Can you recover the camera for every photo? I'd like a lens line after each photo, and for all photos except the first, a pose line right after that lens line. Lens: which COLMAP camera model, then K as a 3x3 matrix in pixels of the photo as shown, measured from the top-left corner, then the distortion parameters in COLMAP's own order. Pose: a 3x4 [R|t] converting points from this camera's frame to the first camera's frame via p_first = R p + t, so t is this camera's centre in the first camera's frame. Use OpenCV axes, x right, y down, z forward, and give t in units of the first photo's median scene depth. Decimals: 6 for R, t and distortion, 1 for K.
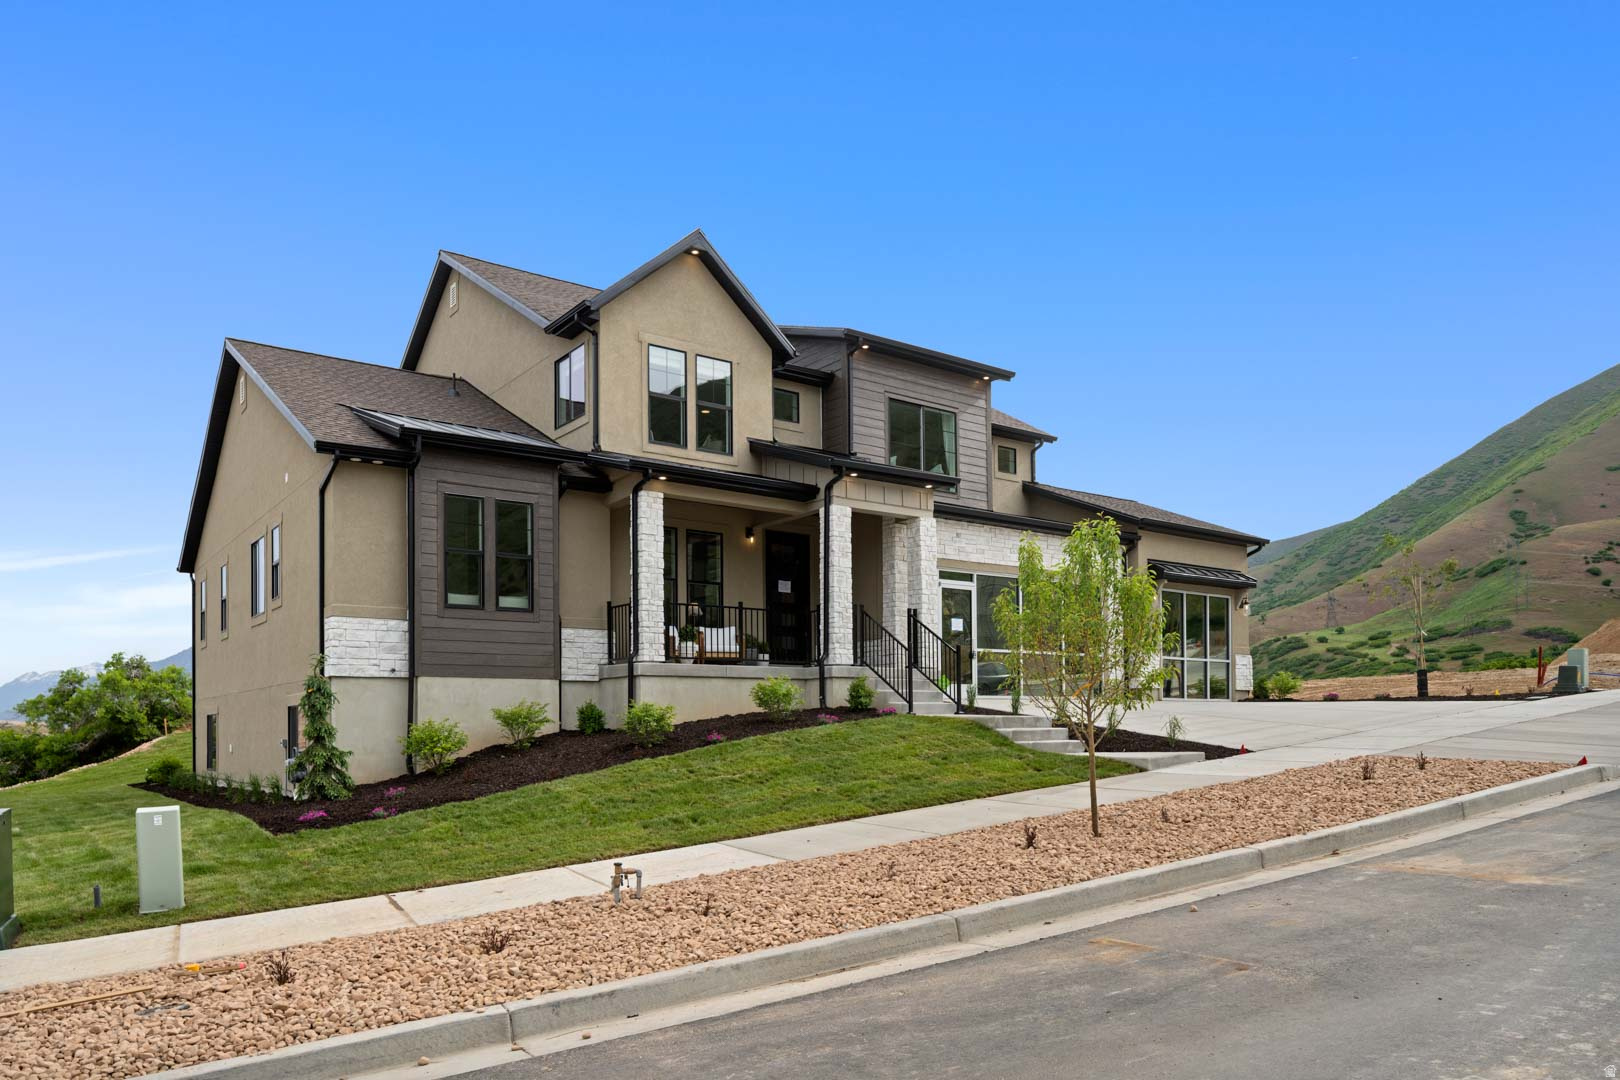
lens RADIAL K [[1112.7, 0, 807.9], [0, 1112.7, 416.8], [0, 0, 1]] dist [-0.011241, -0.001812]
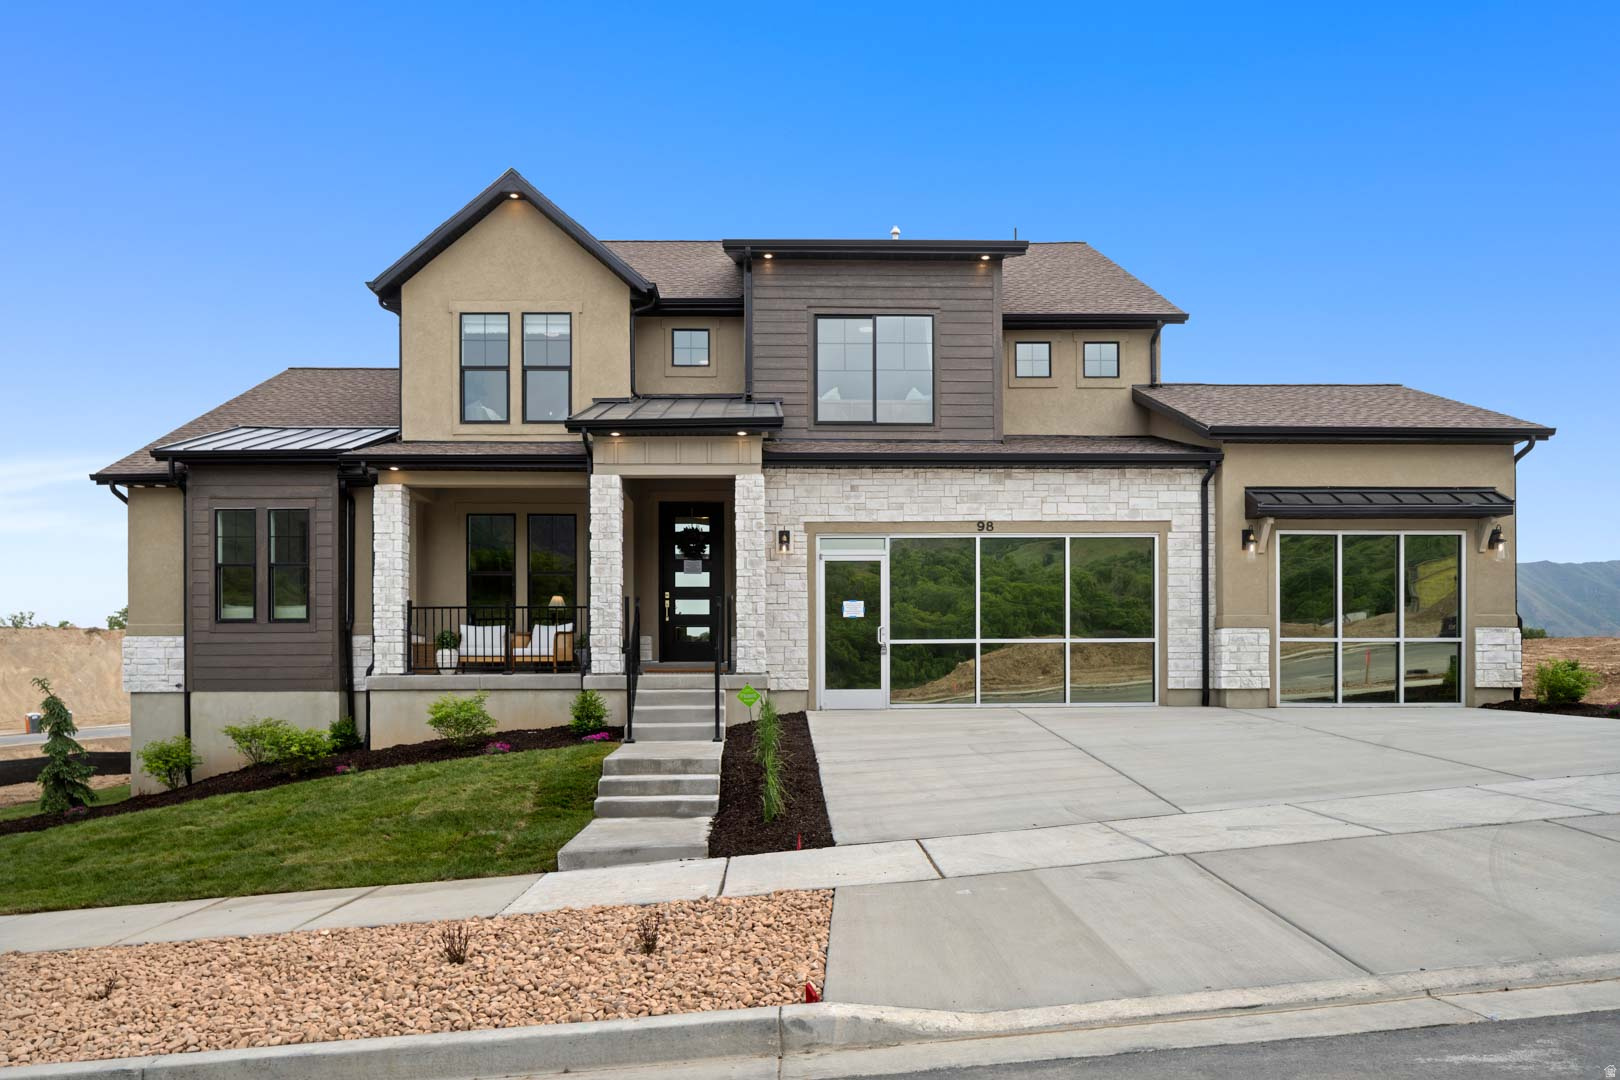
lens RADIAL K [[1112.7, 0, 807.9], [0, 1112.7, 416.8], [0, 0, 1]] dist [-0.011241, -0.001812]
pose [[0.808182, -0.123741, -0.575786, 0.636186], [0.157429, 0.987492, 0.008749, 0.057239], [0.567501, -0.097716, 0.817554, 0.453836]]
